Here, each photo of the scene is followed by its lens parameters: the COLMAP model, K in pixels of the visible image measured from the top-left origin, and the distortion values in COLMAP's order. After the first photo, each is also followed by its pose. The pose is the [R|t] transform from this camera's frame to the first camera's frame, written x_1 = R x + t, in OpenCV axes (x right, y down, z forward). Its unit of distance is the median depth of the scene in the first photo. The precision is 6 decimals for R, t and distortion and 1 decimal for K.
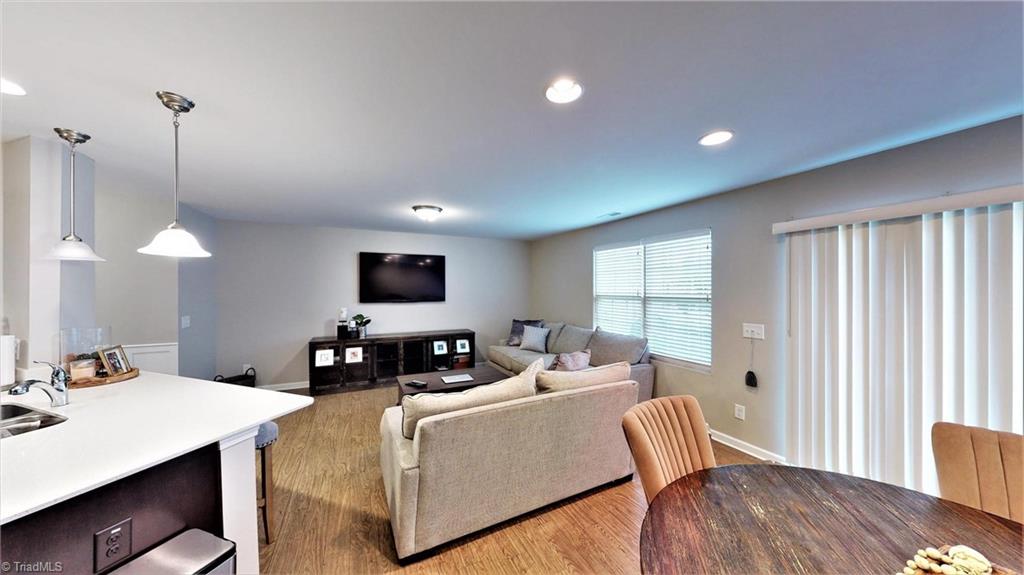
lens RADIAL K [[324.4, 0, 520.3], [0, 324.4, 289.7], [0, 0, 1]] dist [-0.000497, 0.000051]
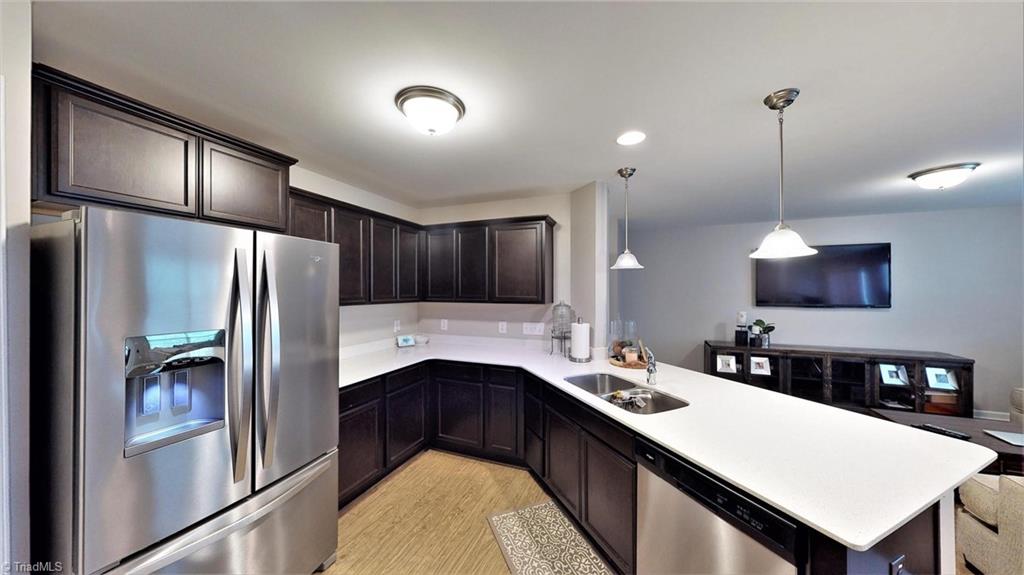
lens RADIAL K [[324.4, 0, 517.8], [0, 324.4, 288.2], [0, 0, 1]] dist [-0.000497, 0.000051]
pose [[0.670786, -0.004020, -0.741640, -0.121828], [-0.001442, 0.999976, -0.006724, -0.000799], [0.741649, 0.005580, 0.670765, -0.031082]]
